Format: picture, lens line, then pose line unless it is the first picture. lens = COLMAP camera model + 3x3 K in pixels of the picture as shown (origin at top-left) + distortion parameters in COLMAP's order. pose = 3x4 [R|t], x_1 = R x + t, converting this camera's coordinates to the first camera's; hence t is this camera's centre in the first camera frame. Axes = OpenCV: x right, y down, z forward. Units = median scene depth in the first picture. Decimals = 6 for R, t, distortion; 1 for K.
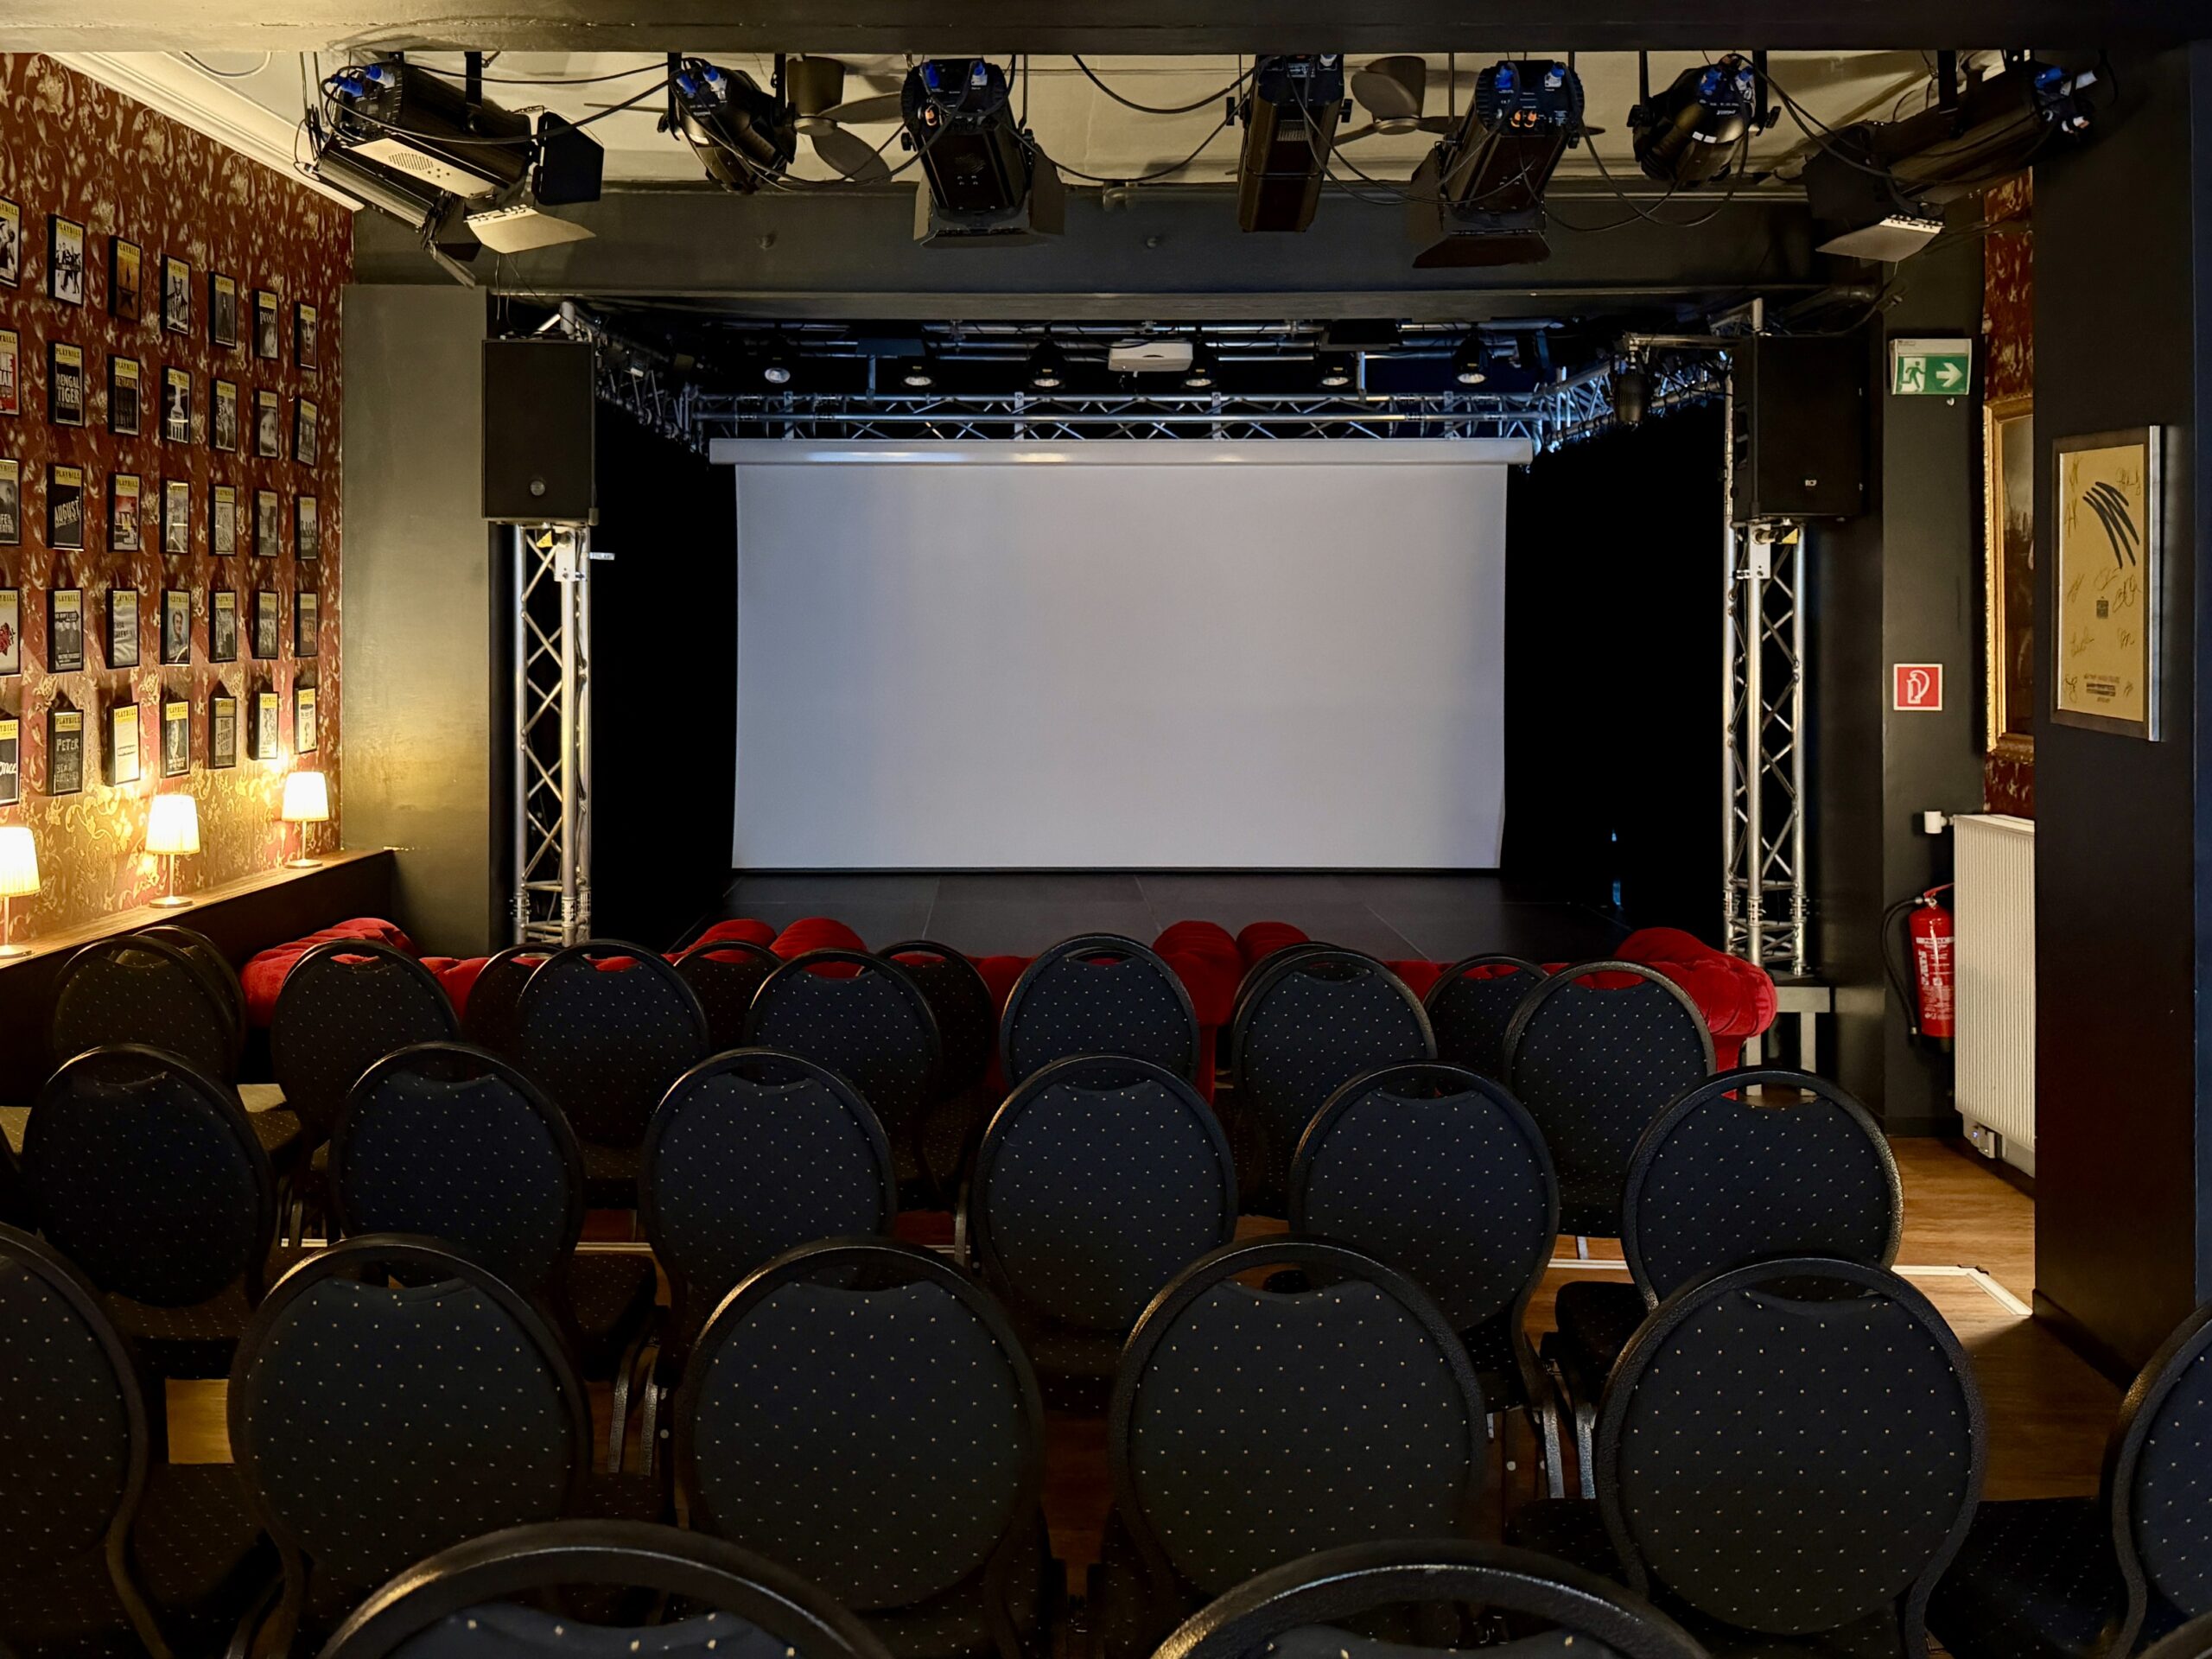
lens RADIAL K [[1857.7, 0, 1105.6], [0, 1857.7, 781.5], [0, 0, 1]] dist [-0.003890, -0.008031]
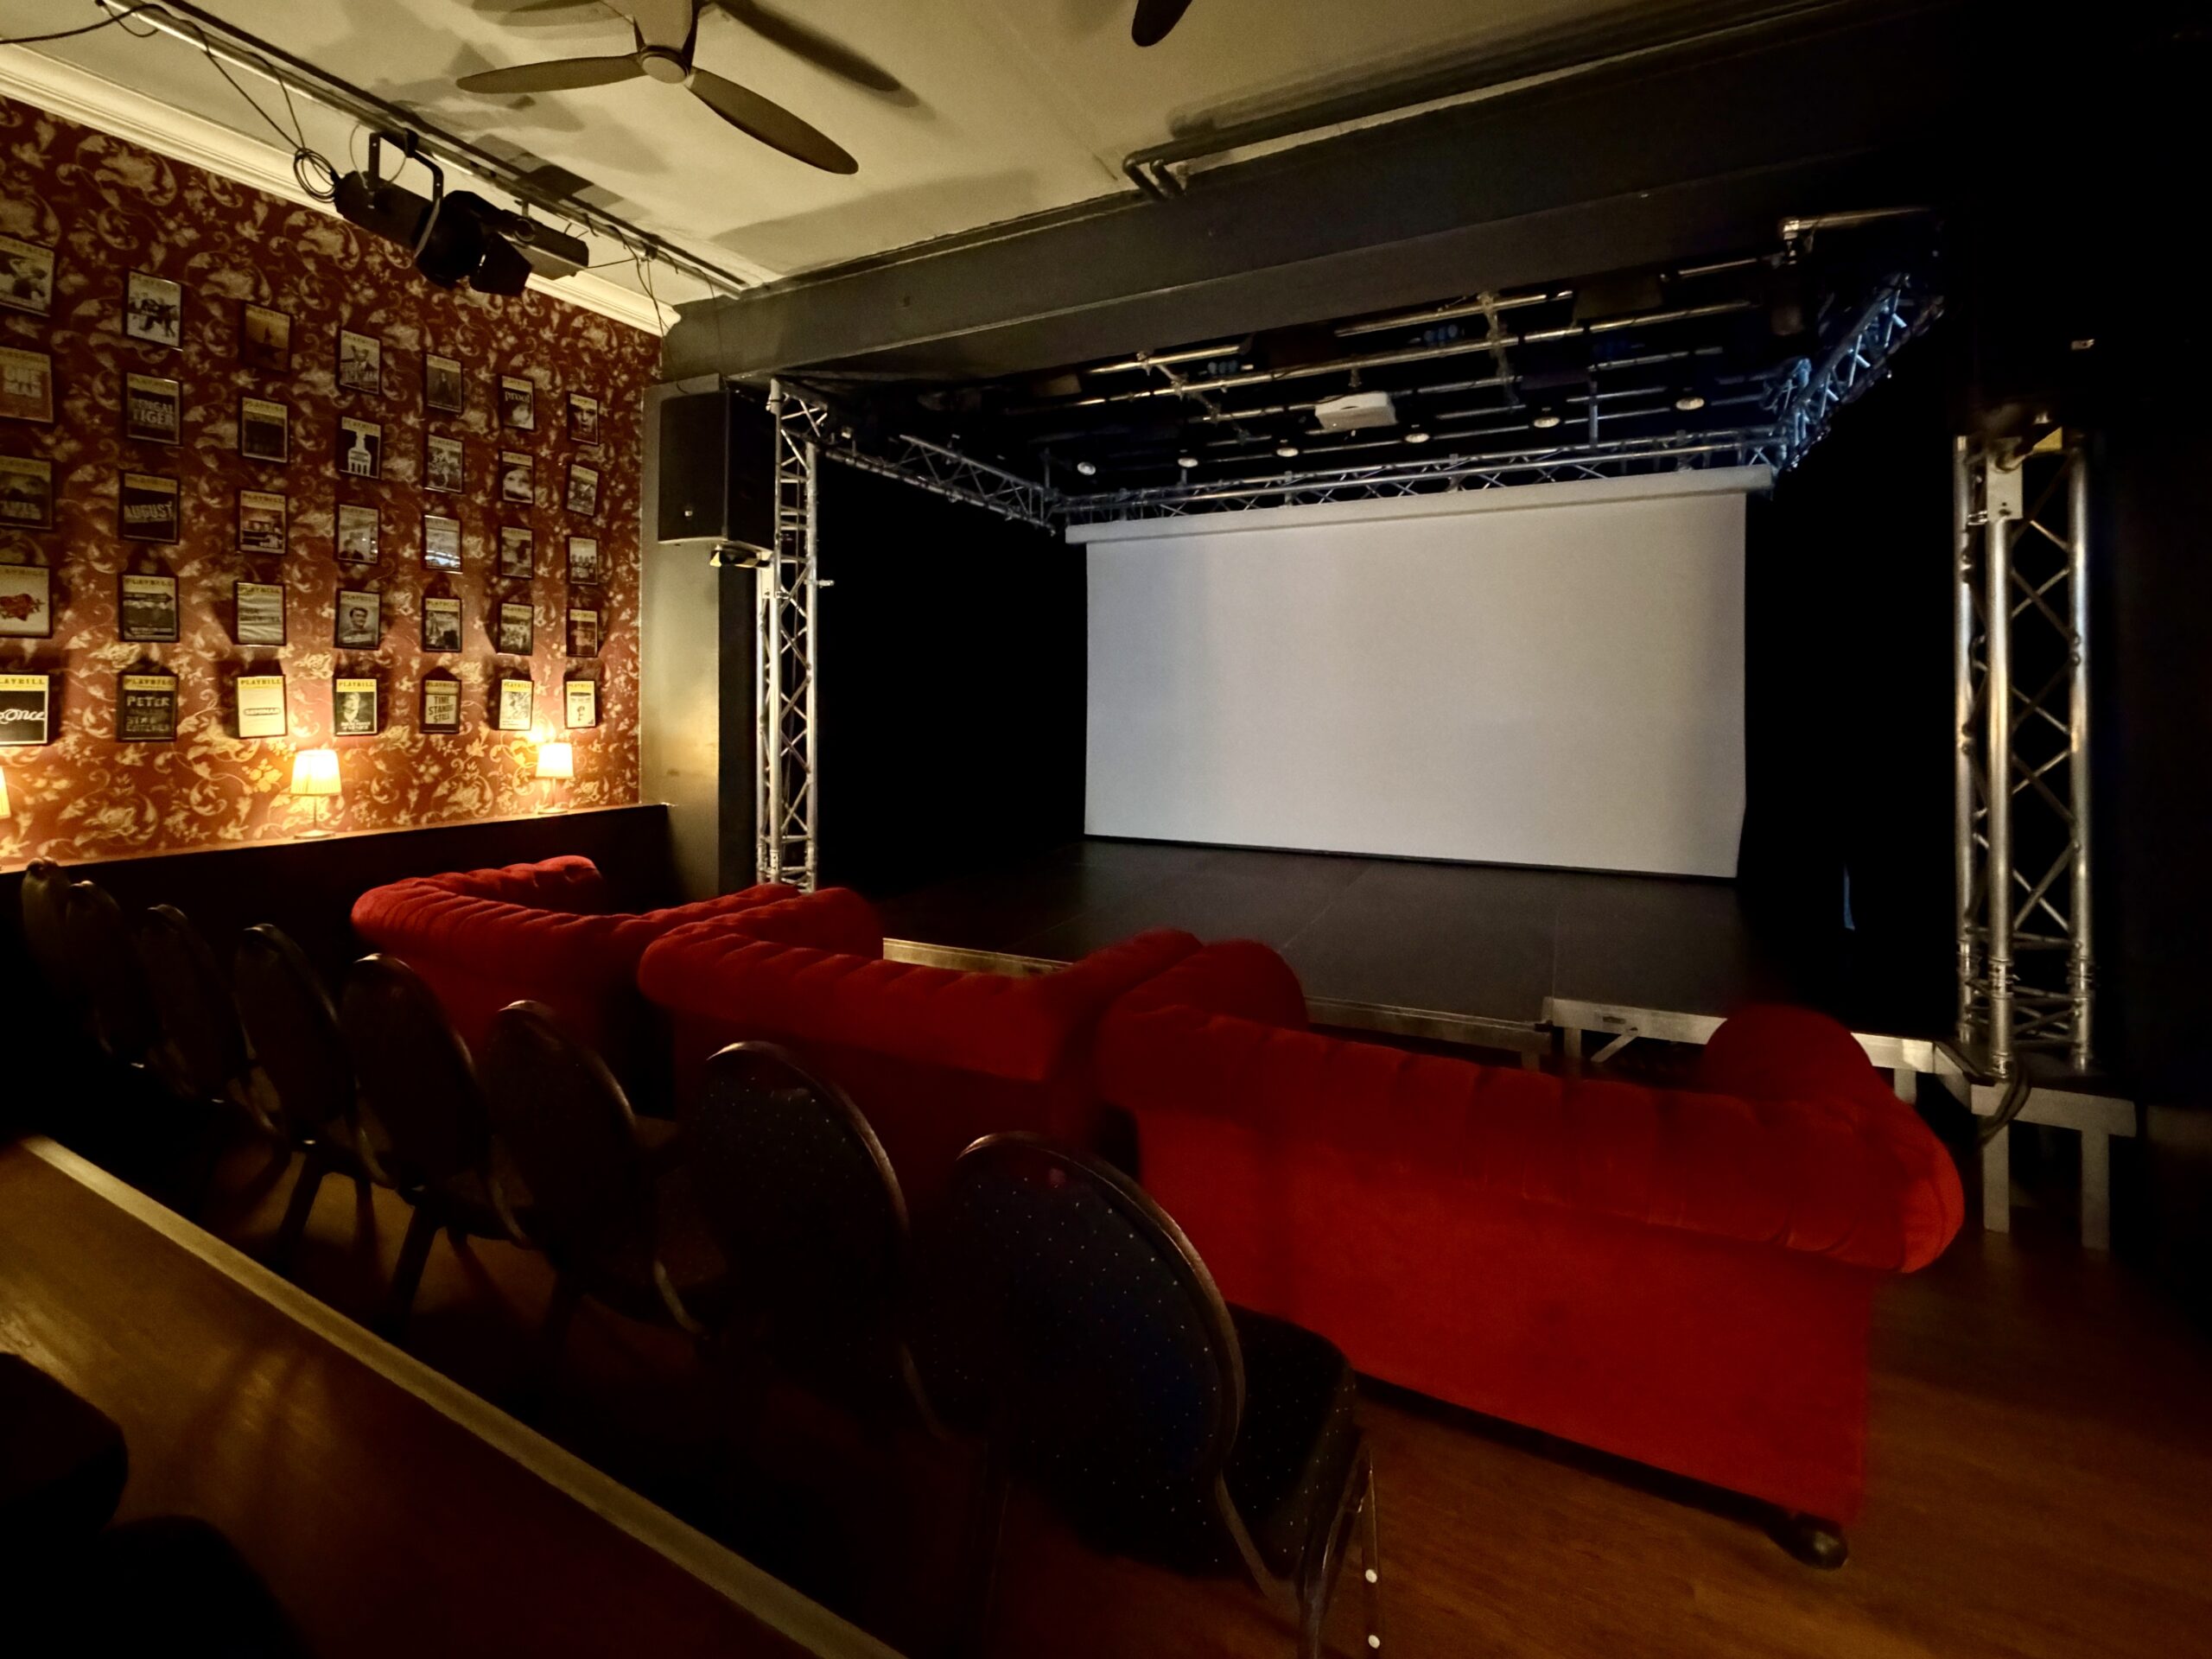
lens RADIAL K [[994.3, 0, 1105.7], [0, 994.3, 739.2], [0, 0, 1]] dist [-0.012542, -0.000008]
pose [[0.891177, 0.016134, -0.453369, 0.206337], [-0.037811, 0.998532, -0.038789, 0.004680], [0.452078, 0.051710, 0.890479, 0.482644]]
